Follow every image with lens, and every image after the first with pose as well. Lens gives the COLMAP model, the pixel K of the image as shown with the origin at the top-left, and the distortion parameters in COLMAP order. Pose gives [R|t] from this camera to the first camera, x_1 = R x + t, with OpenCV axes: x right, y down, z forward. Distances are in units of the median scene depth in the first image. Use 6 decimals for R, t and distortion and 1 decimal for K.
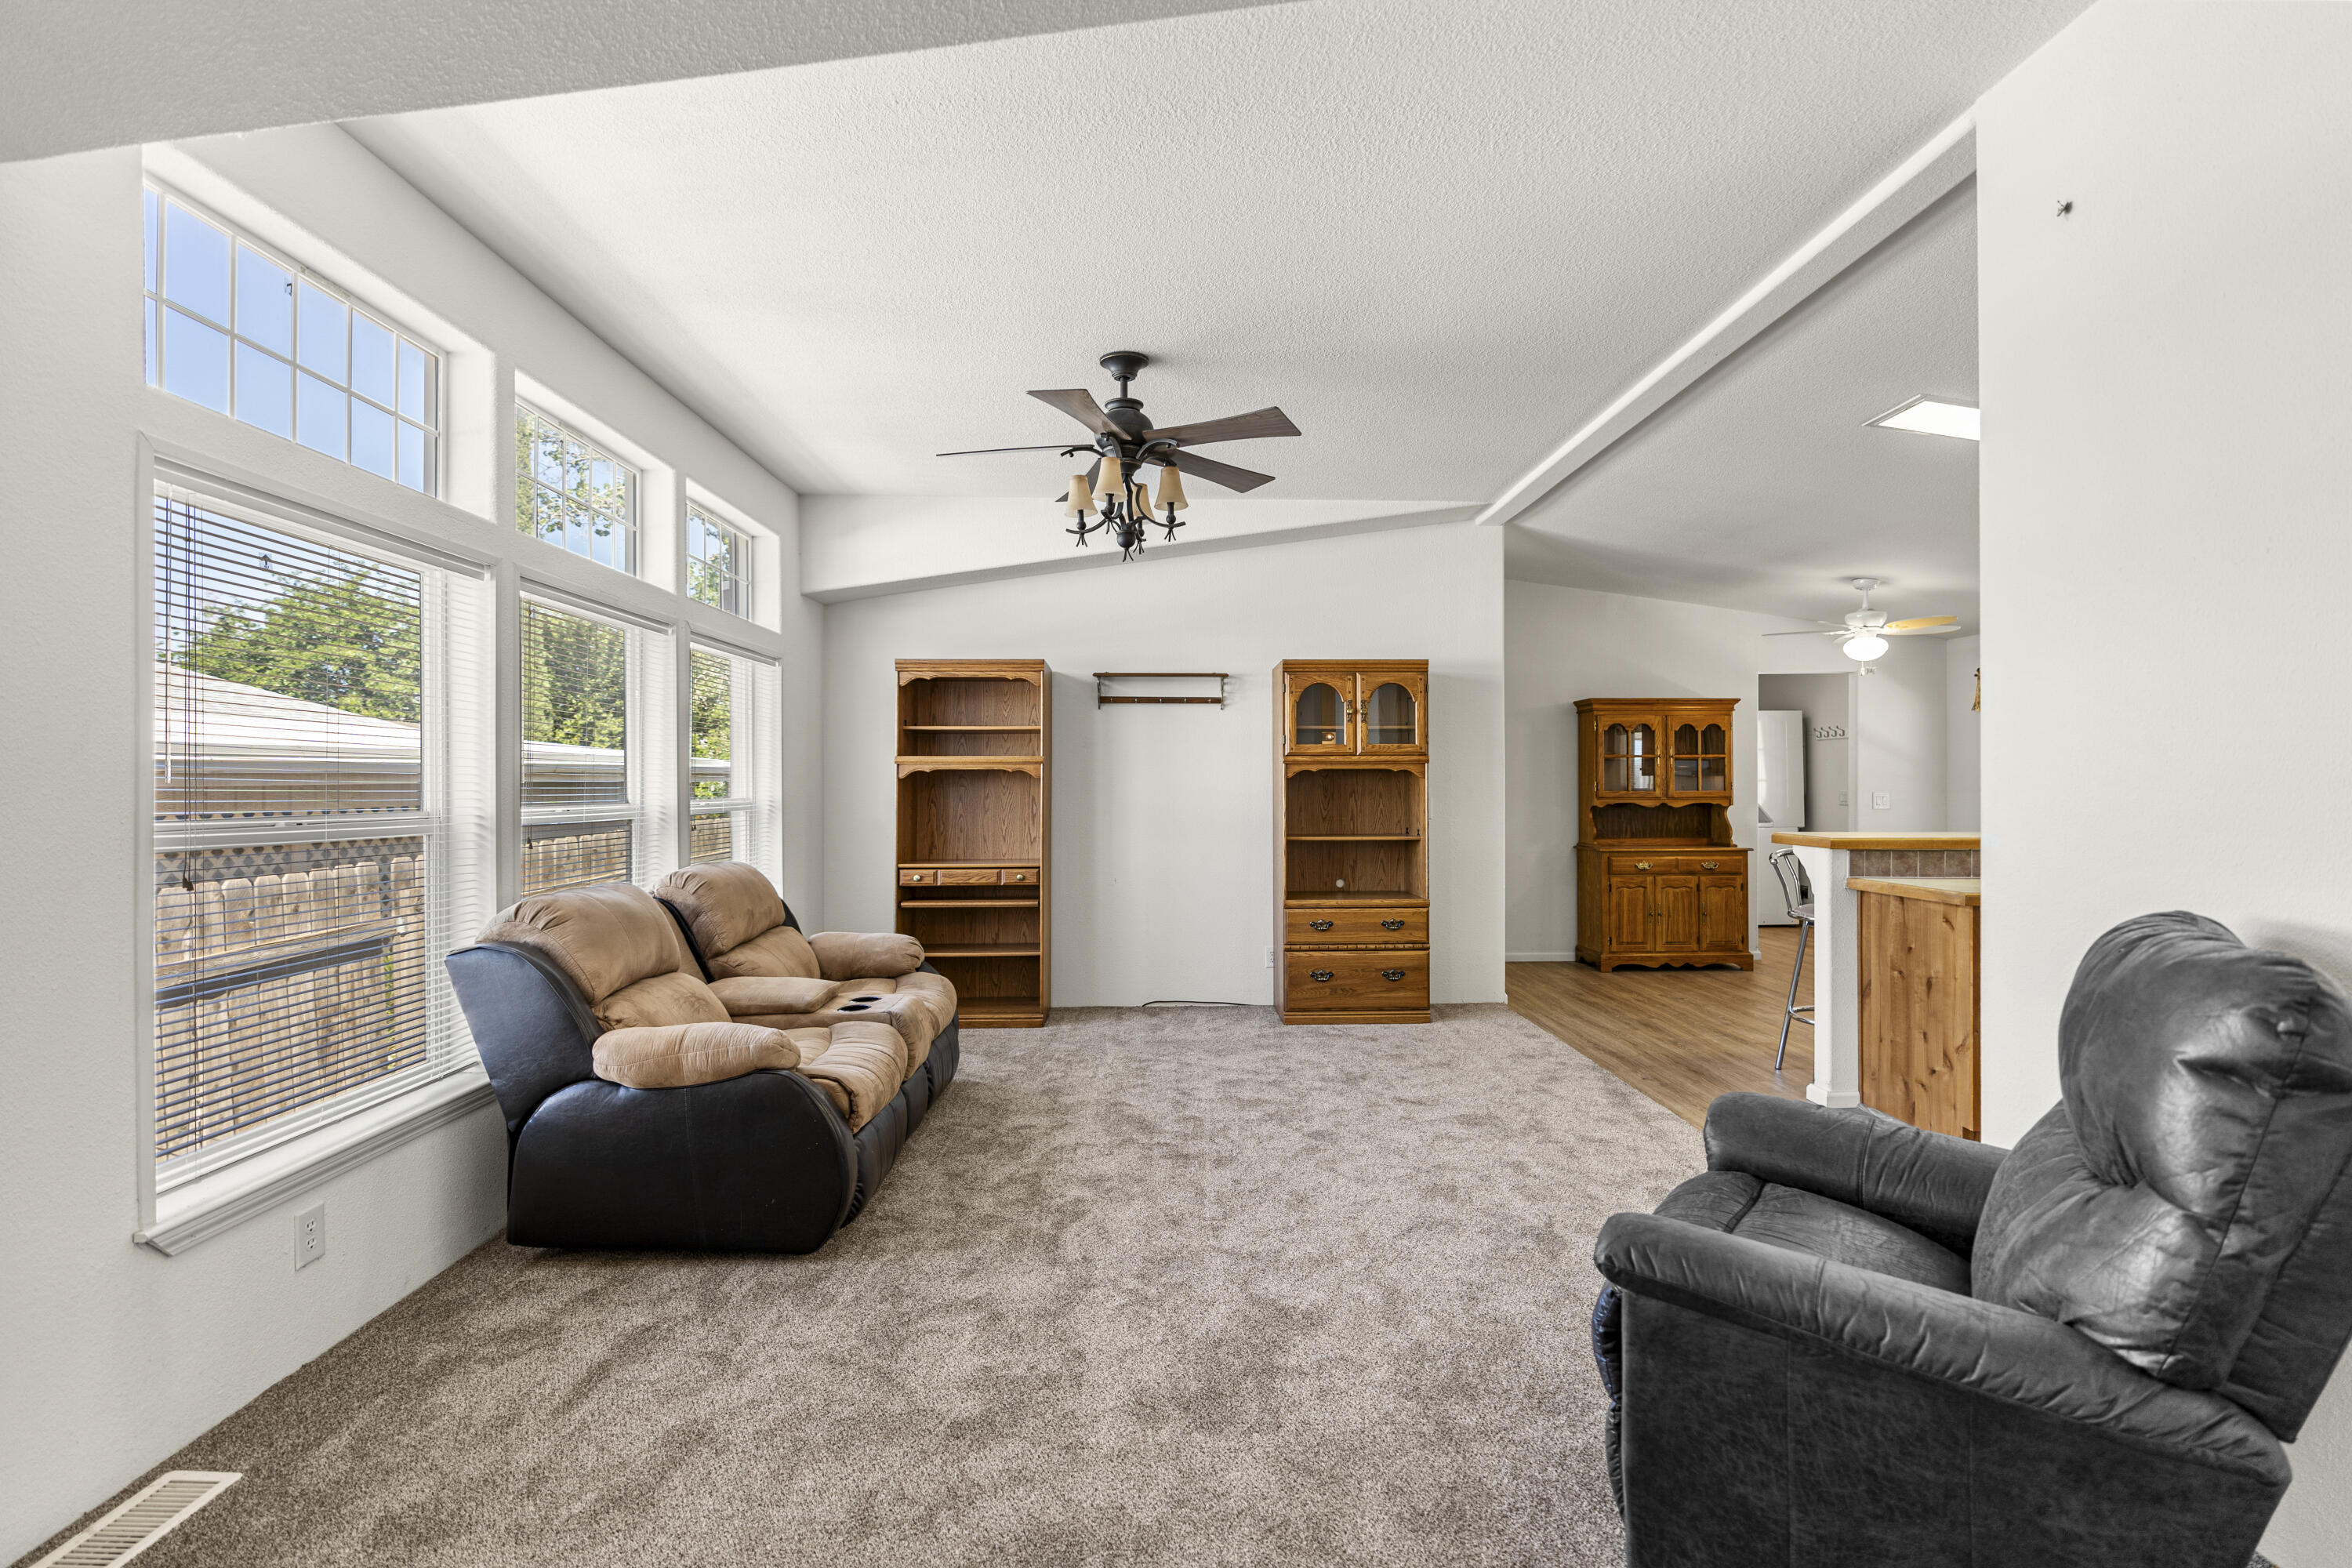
lens RADIAL K [[1072.4, 0, 1185.9], [0, 1072.4, 796.3], [0, 0, 1]] dist [-0.004233, 0.000360]
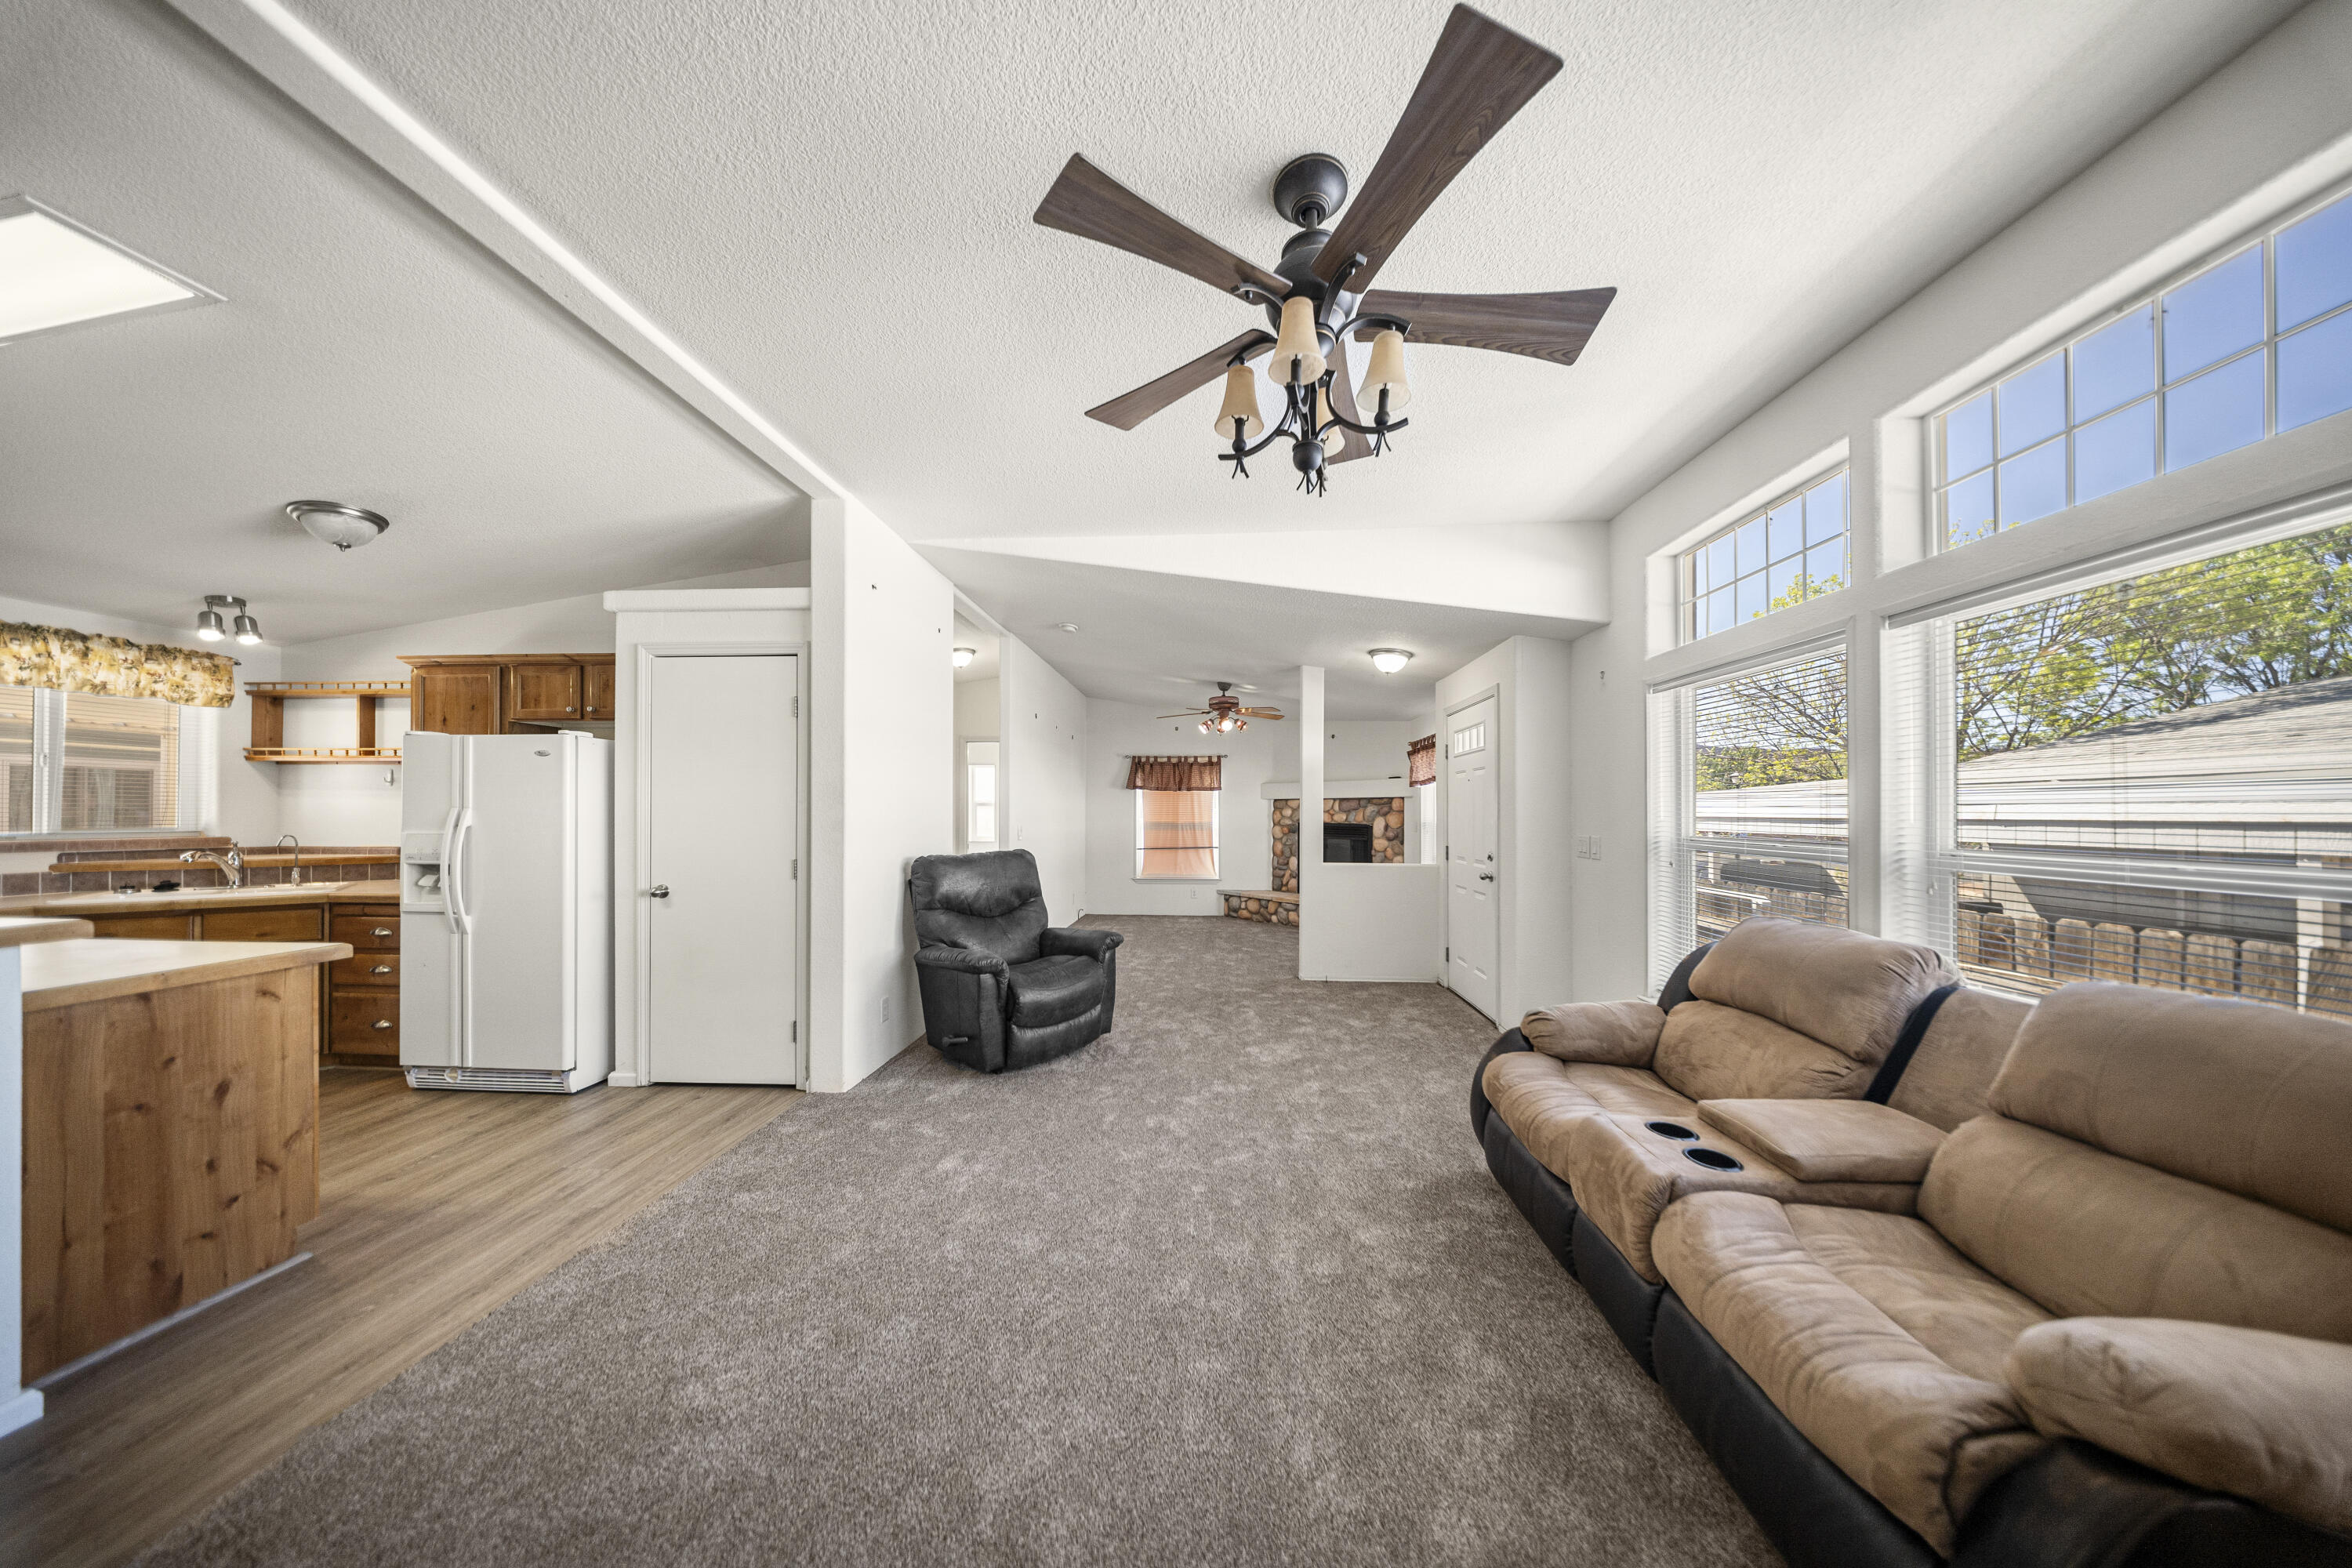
lens RADIAL K [[698.3, 0, 1174.6], [0, 698.3, 807.8], [0, 0, 1]] dist [0.007376, -0.002259]
pose [[-0.994837, 0.003792, 0.101416, -0.010604], [0.004259, 0.999981, 0.004395, -0.011844], [-0.101398, 0.004804, -0.994834, 0.757587]]
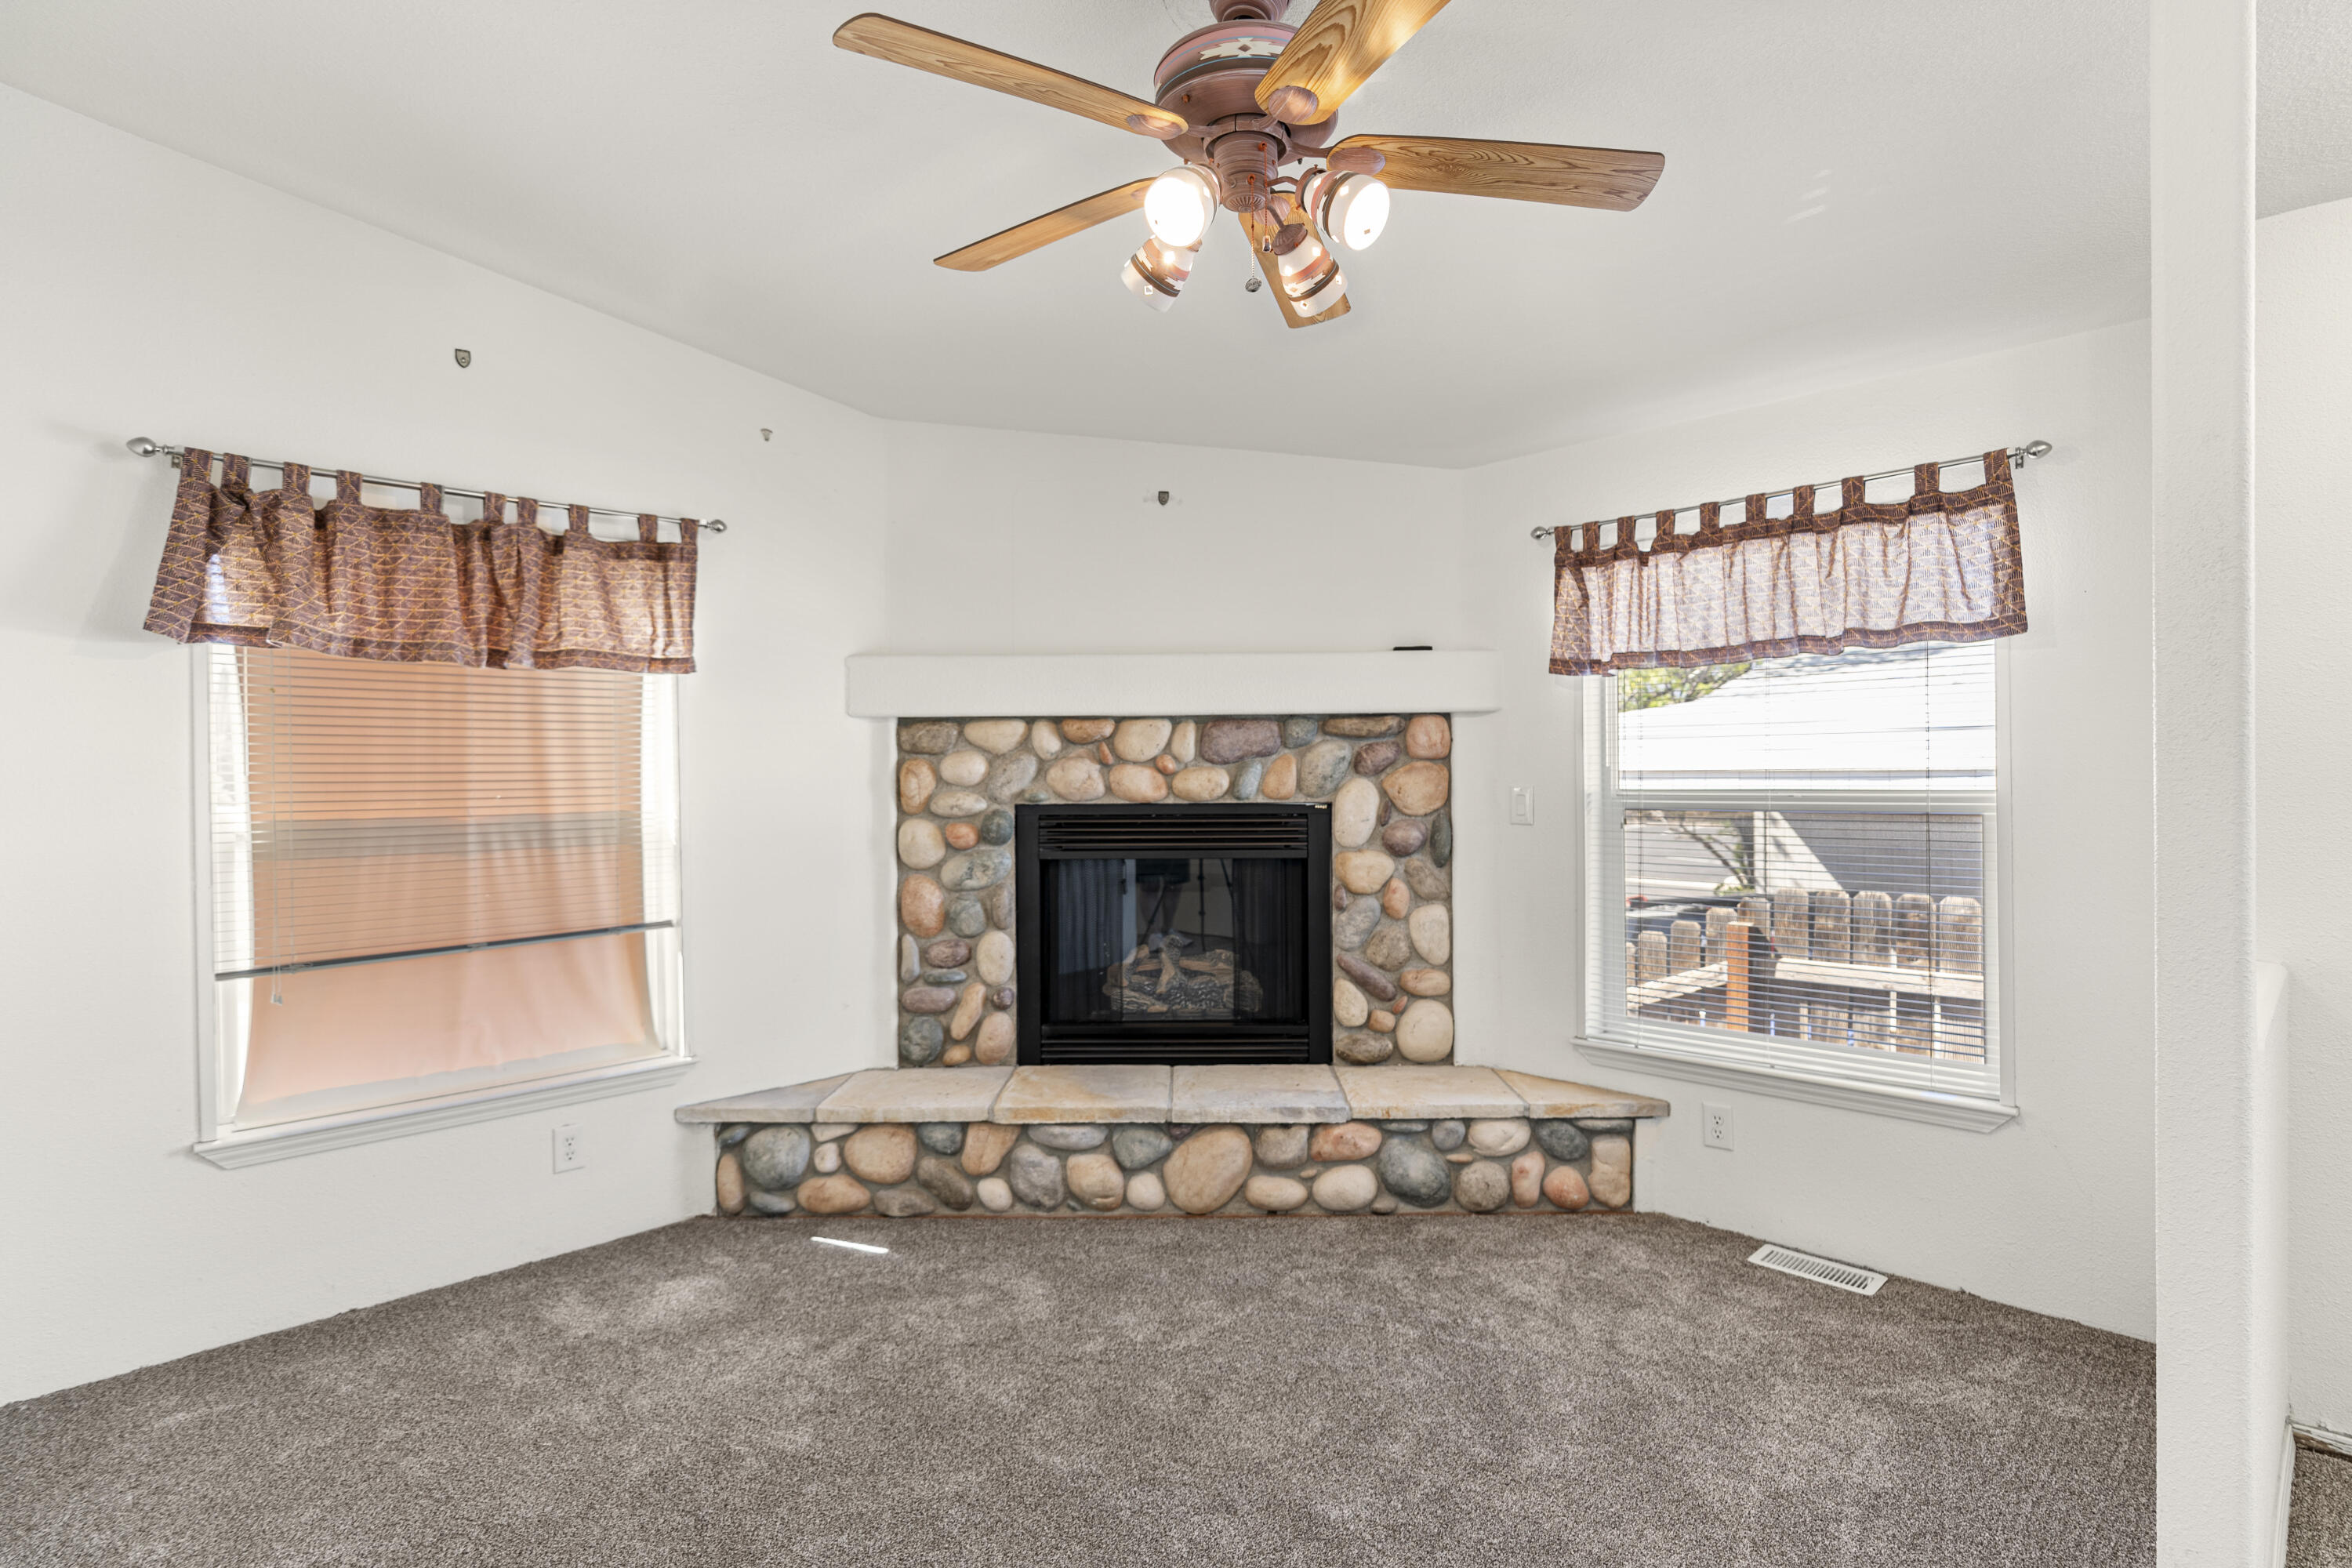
lens RADIAL K [[1158.0, 0, 1189.2], [0, 1158.0, 776.5], [0, 0, 1]] dist [-0.019572, 0.006761]
pose [[-0.729350, 0.017285, -0.683922, 0.201058], [0.004274, 0.999776, 0.020710, -0.004300], [0.684127, 0.012182, -0.729261, 0.015897]]
